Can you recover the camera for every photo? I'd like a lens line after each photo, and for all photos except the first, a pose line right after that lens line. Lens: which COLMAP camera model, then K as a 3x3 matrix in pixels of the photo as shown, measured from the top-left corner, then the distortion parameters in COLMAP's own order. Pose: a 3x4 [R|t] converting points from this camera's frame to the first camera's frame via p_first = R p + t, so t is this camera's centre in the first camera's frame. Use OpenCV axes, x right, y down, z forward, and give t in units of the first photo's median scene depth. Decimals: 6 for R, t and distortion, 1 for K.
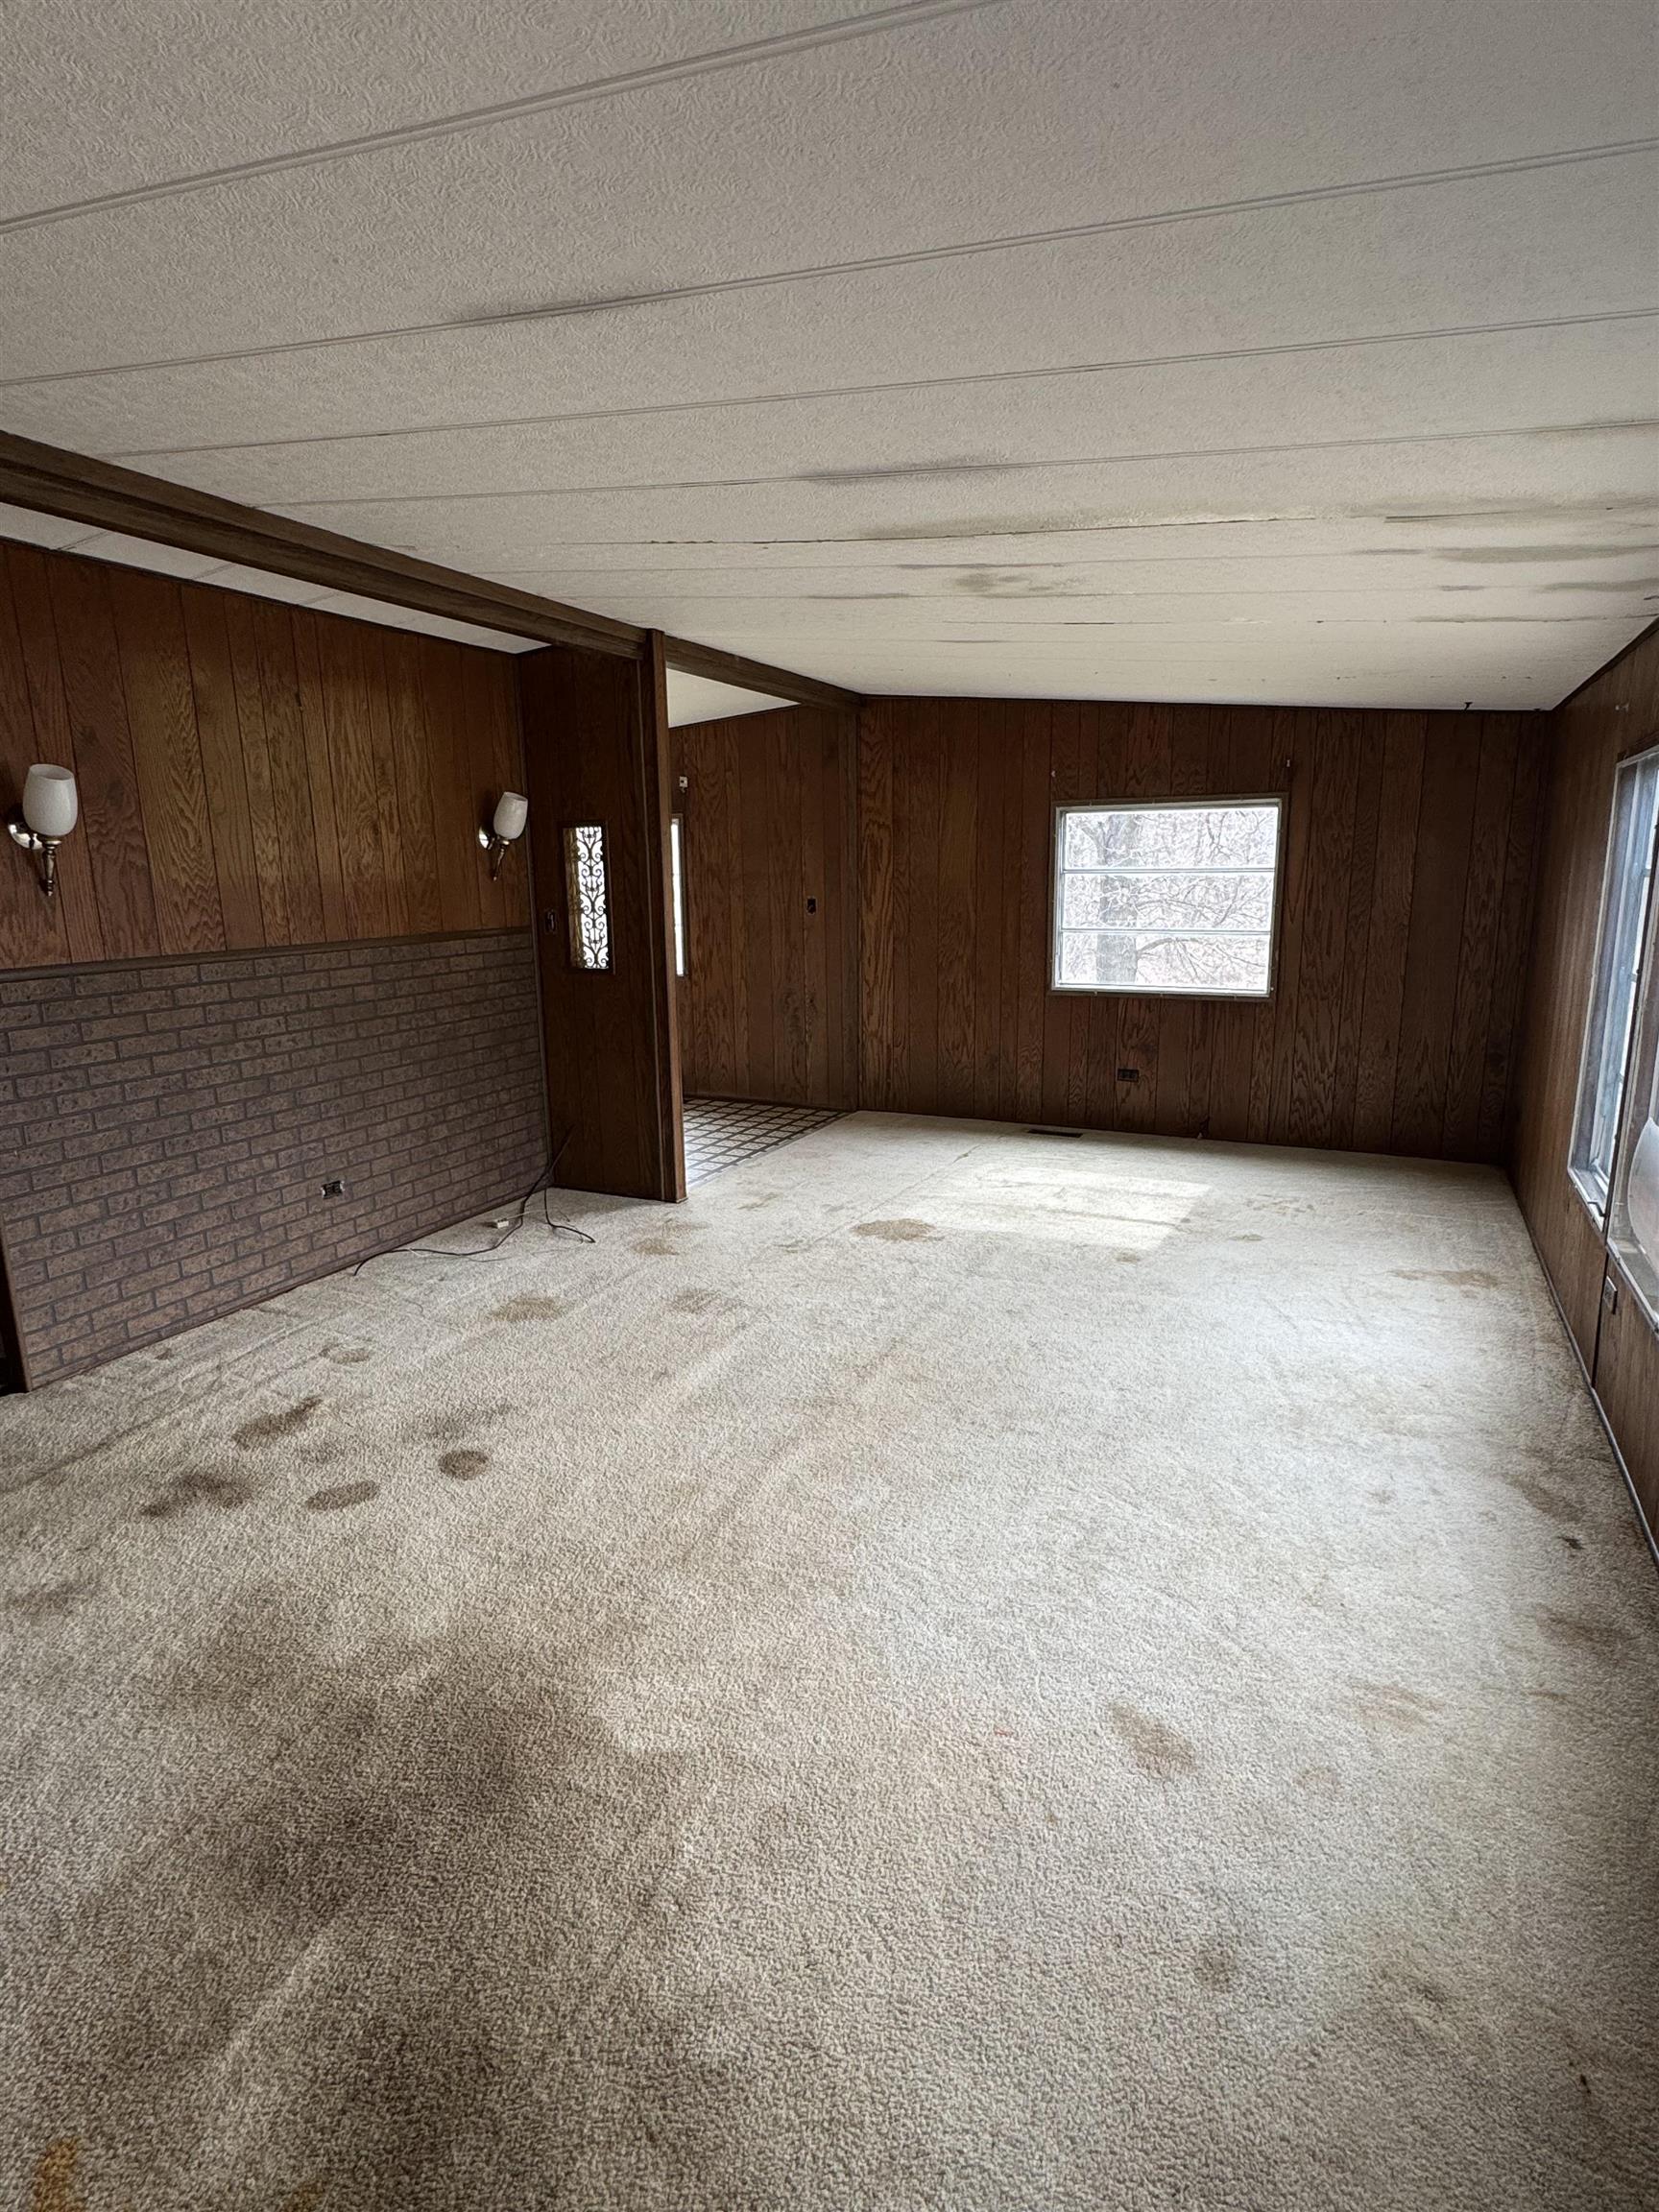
lens RADIAL K [[1157.5, 0, 829.5], [0, 1157.5, 1106.0], [0, 0, 1]] dist [0.002281, 0.000018]
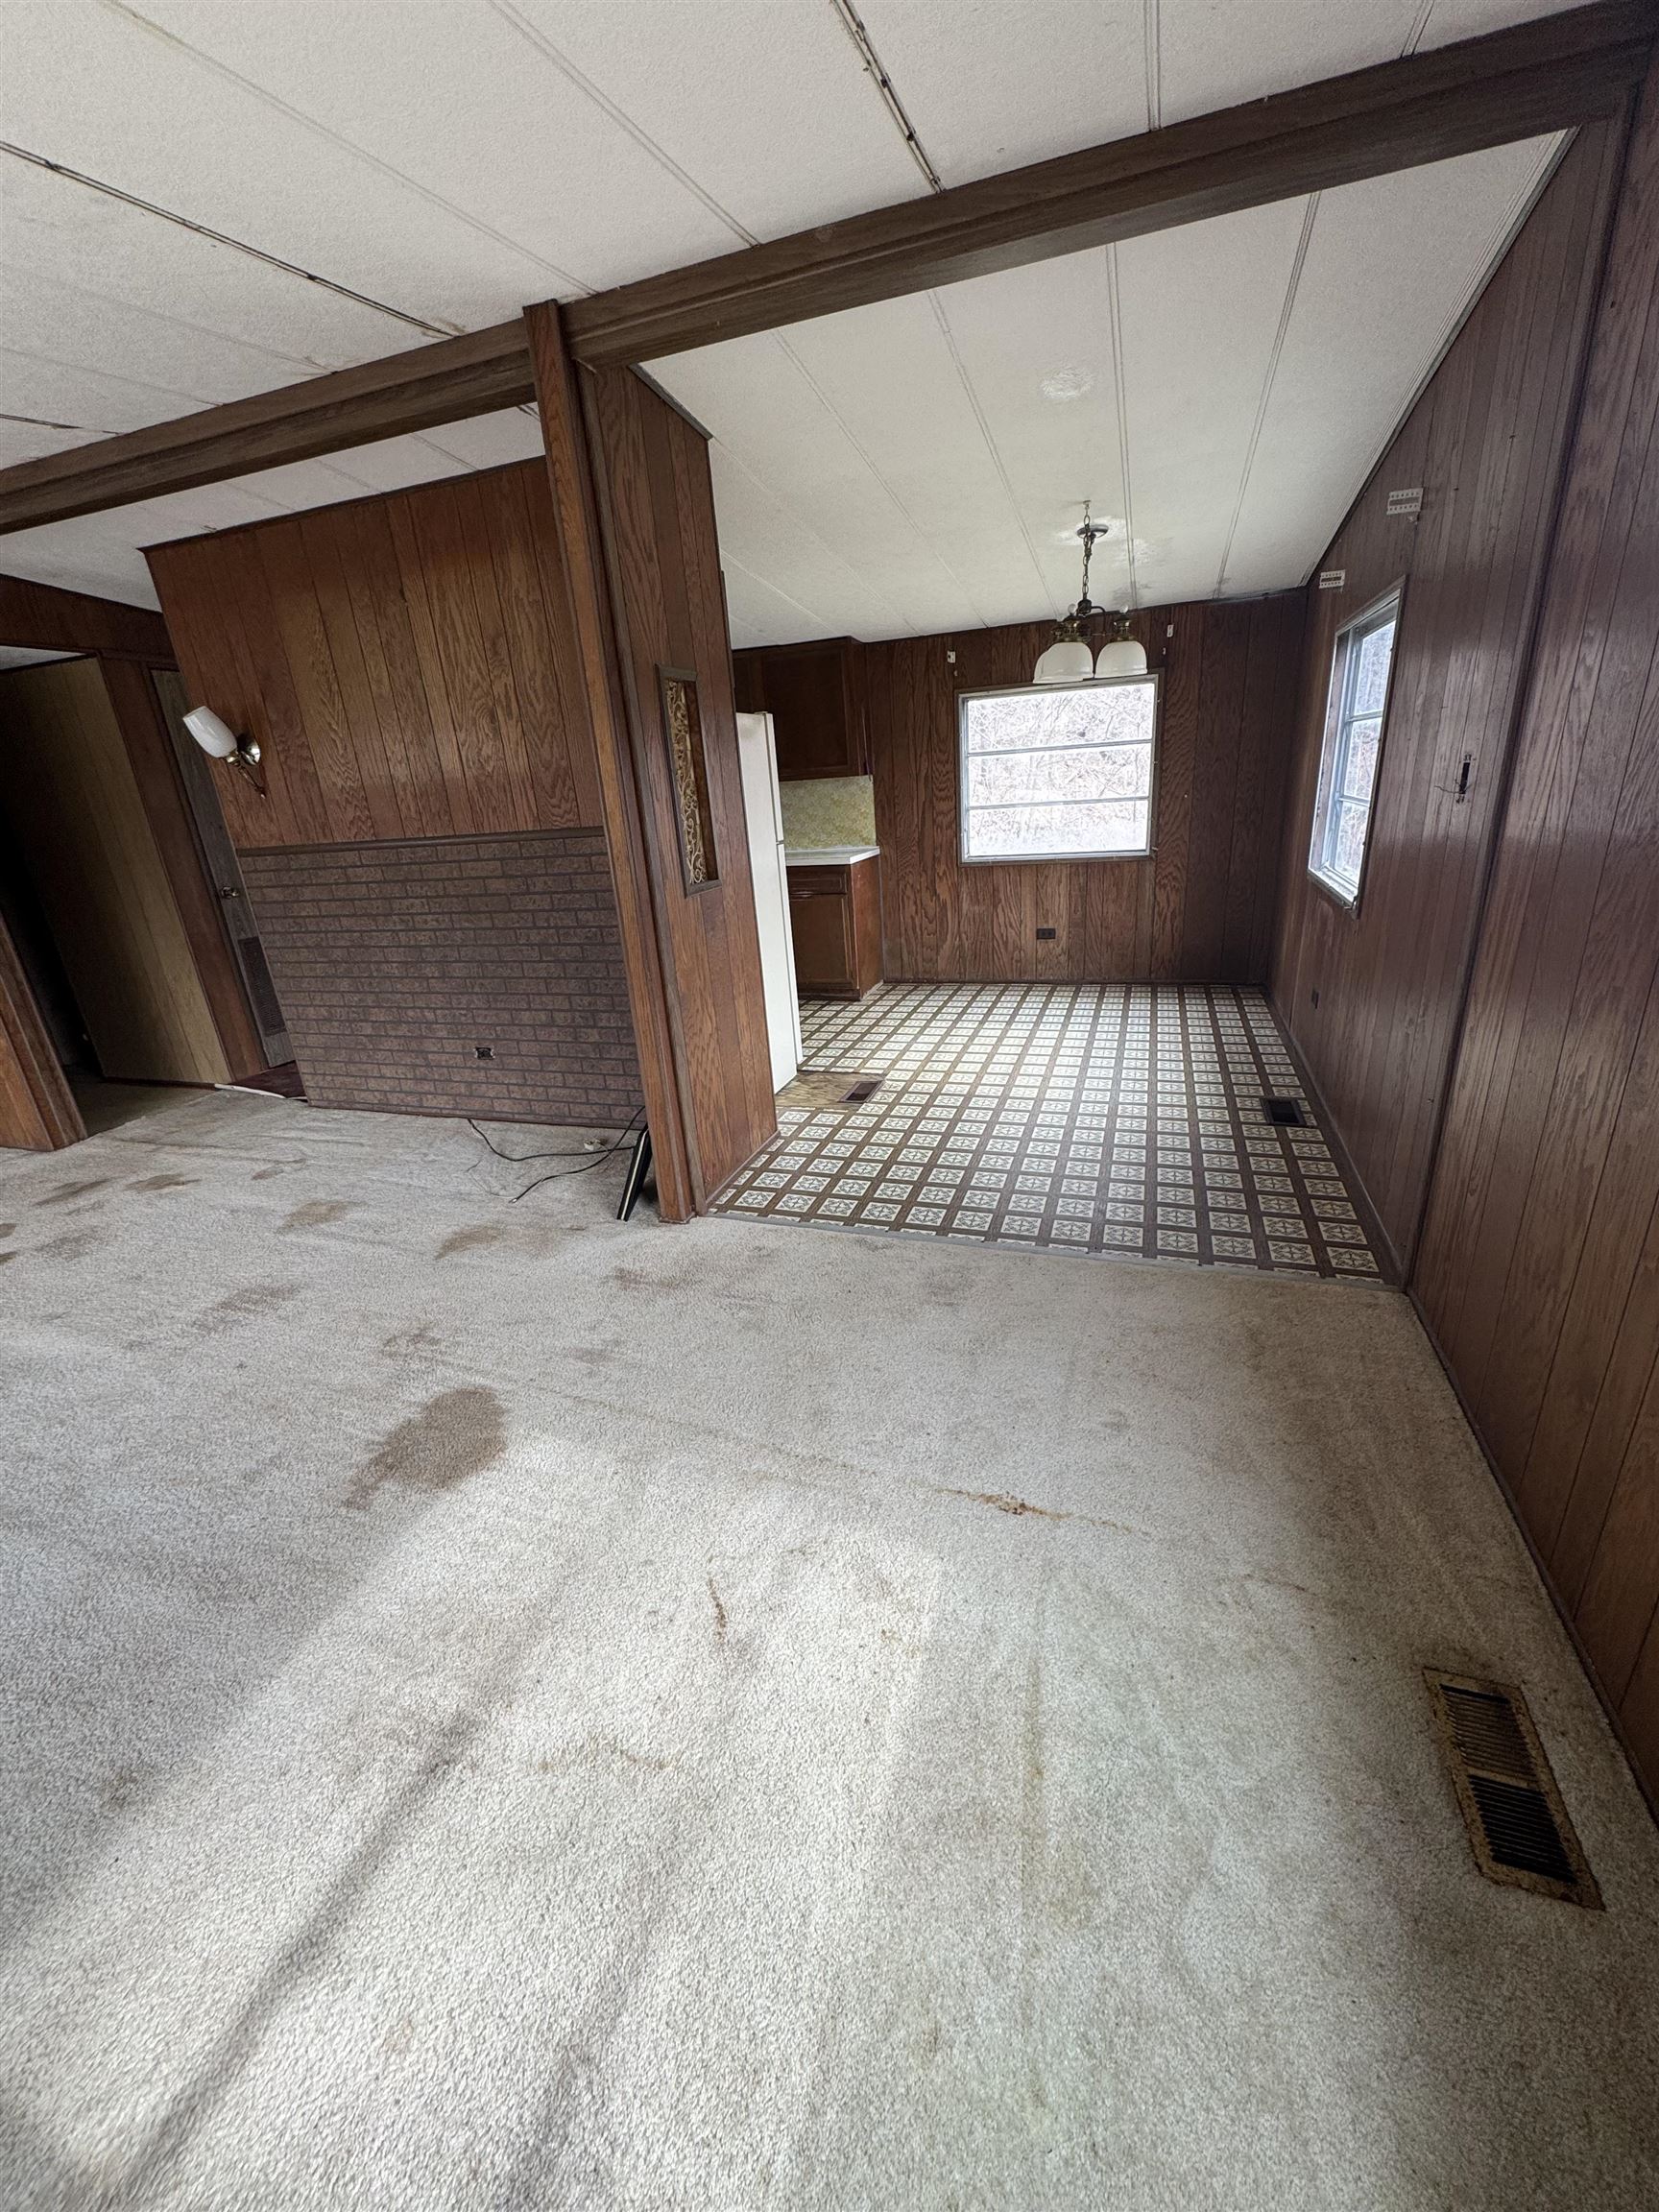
lens RADIAL K [[874.8, 0, 831.3], [0, 874.8, 1103.6], [0, 0, 1]] dist [-0.001686, -0.000130]
pose [[0.112154, 0.351836, -0.929319, 0.473606], [-0.139664, 0.931517, 0.335813, -0.239236], [0.983827, 0.092130, 0.153612, 1.284067]]
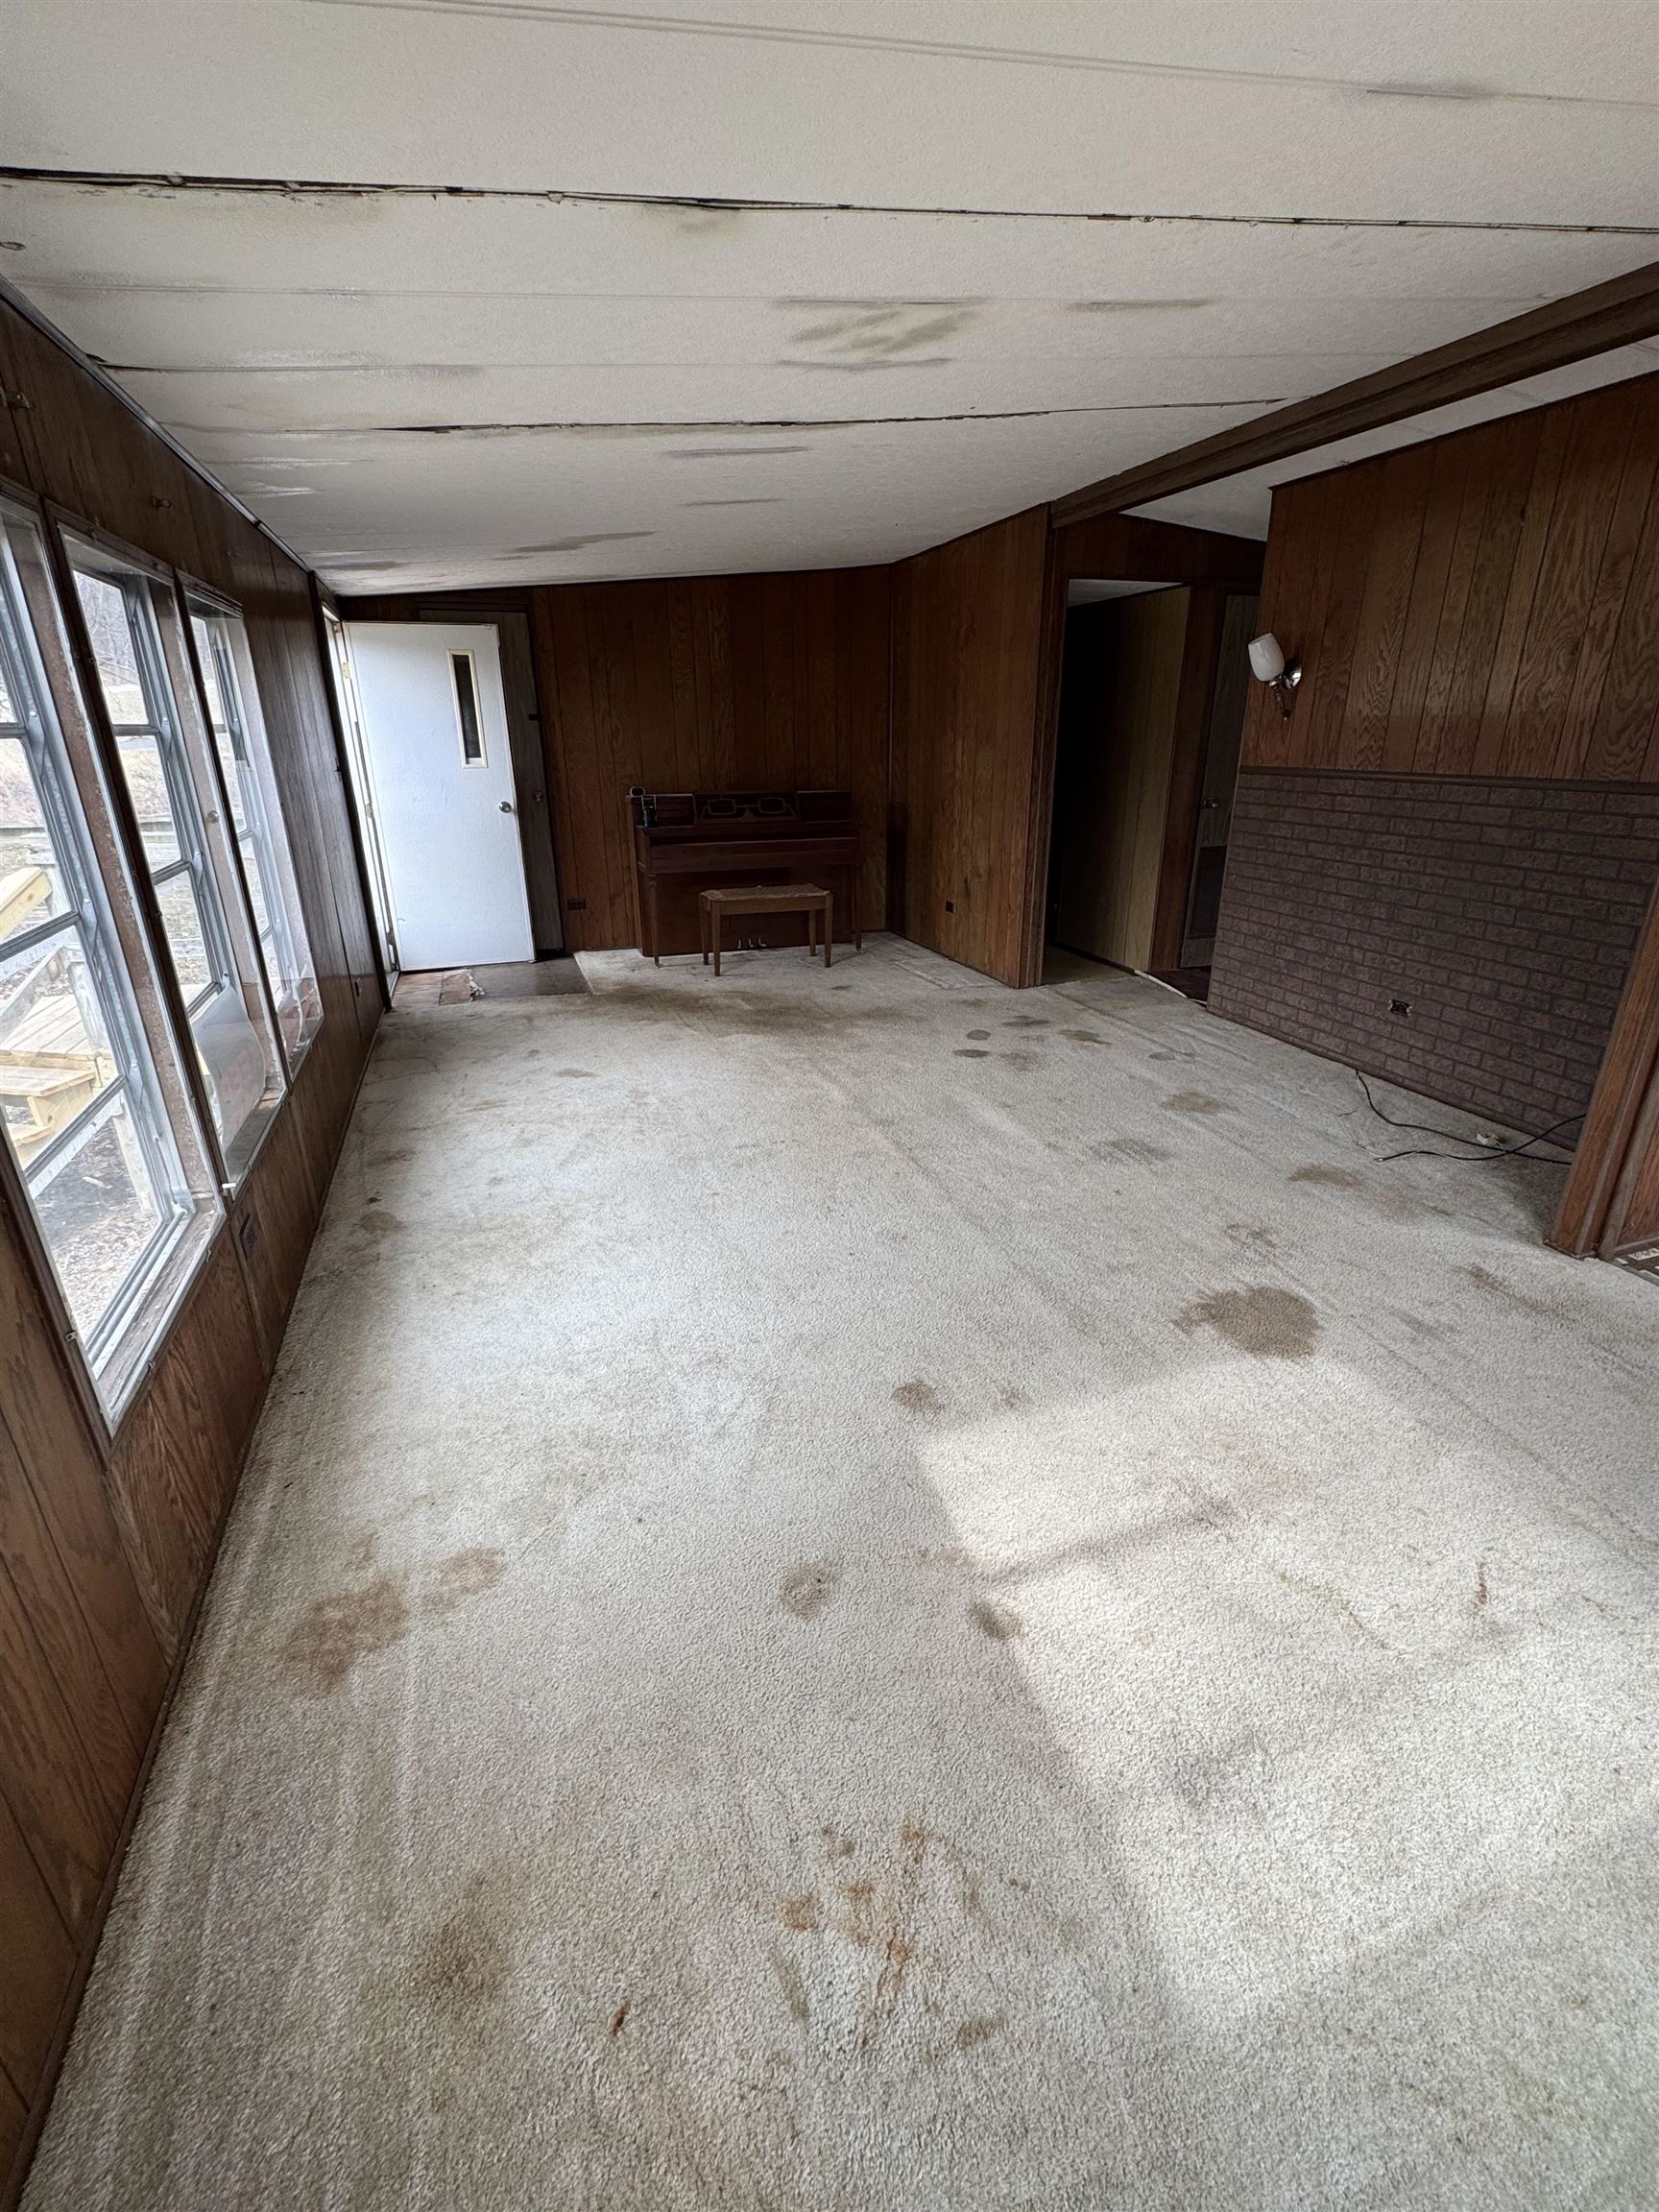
lens RADIAL K [[971.5, 0, 832.7], [0, 971.5, 1104.2], [0, 0, 1]] dist [-0.003515, 0.000249]
pose [[-0.714301, 0.272383, -0.644656, 0.607746], [-0.125433, 0.856405, 0.500836, -0.257872], [0.688506, 0.438609, -0.577565, 1.271289]]
